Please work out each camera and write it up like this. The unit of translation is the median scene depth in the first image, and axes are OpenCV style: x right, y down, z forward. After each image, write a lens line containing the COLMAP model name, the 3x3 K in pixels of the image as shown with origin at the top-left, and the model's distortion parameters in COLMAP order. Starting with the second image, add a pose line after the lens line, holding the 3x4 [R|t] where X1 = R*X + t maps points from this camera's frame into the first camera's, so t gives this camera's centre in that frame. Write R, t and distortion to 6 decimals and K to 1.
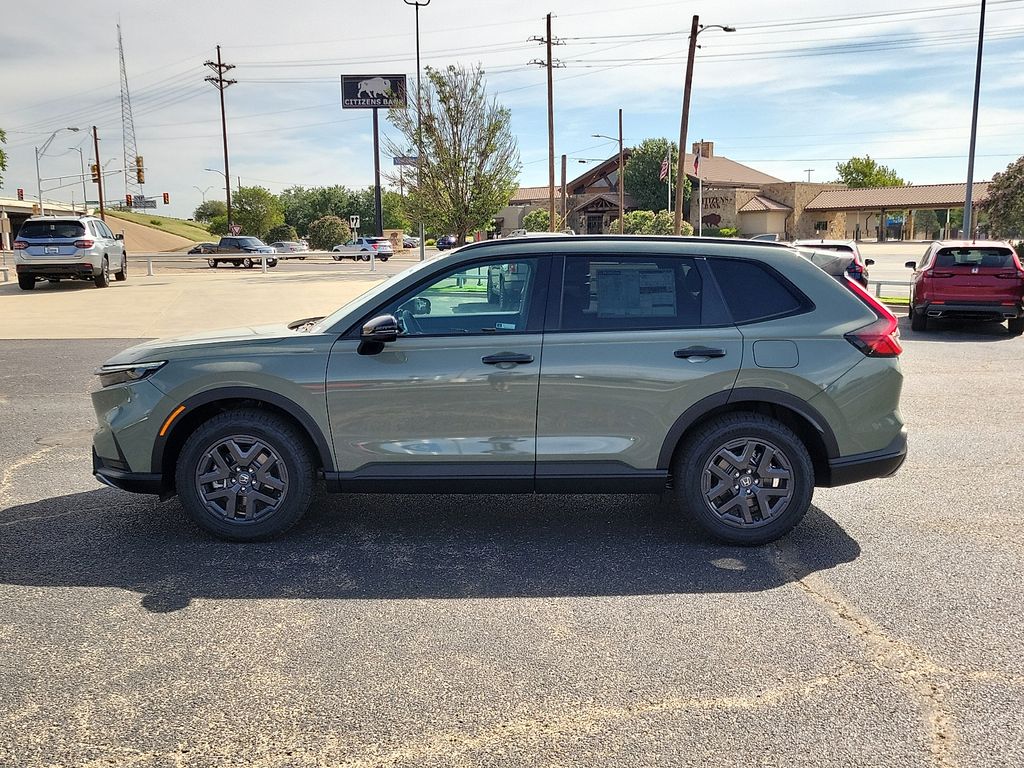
lens RADIAL K [[1105.9, 0, 495.9], [0, 1105.9, 405.3], [0, 0, 1]] dist [0.041881, -0.001598]
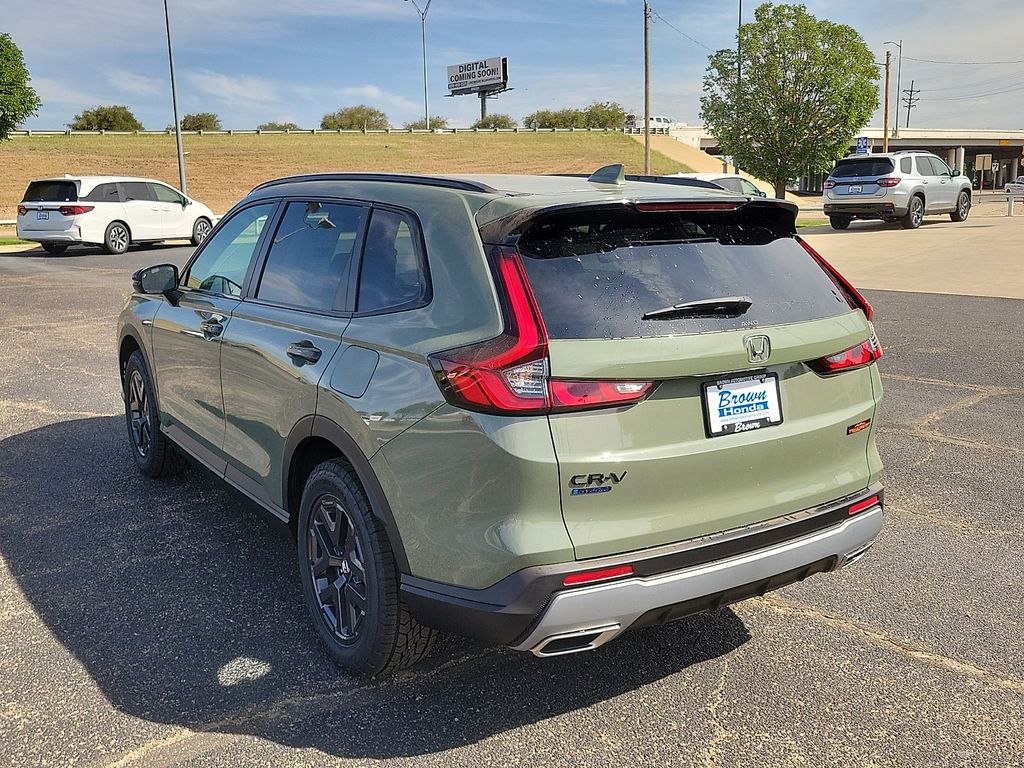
lens RADIAL K [[1048.3, 0, 498.8], [0, 1048.3, 367.0], [0, 0, 1]] dist [0.054227, -0.016126]
pose [[0.468203, 0.143984, -0.871811, 0.285482], [-0.116167, 0.988101, 0.100803, -0.042130], [0.875952, 0.054079, 0.479358, 0.289738]]
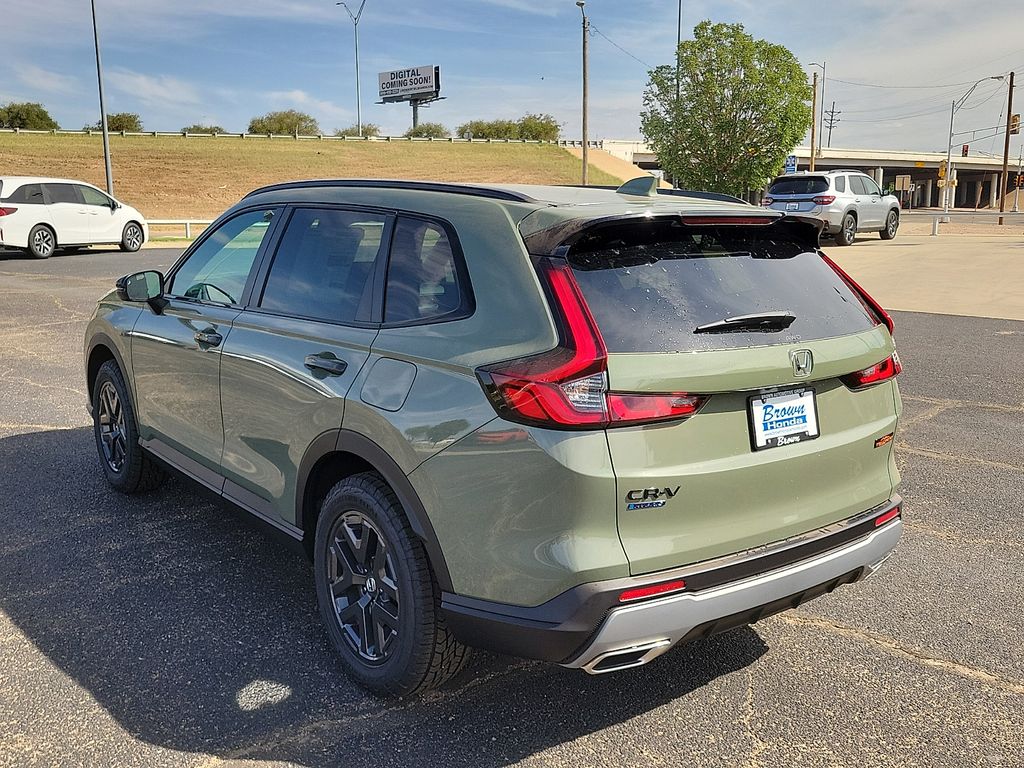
lens RADIAL K [[1050.6, 0, 512.0], [0, 1050.6, 384.0], [0, 0, 1]] dist [0.048593, -0.008939]
pose [[0.547931, 0.150332, -0.822905, 0.268578], [-0.128822, 0.987149, 0.094560, -0.038858], [0.826545, 0.054195, 0.560256, 0.268442]]
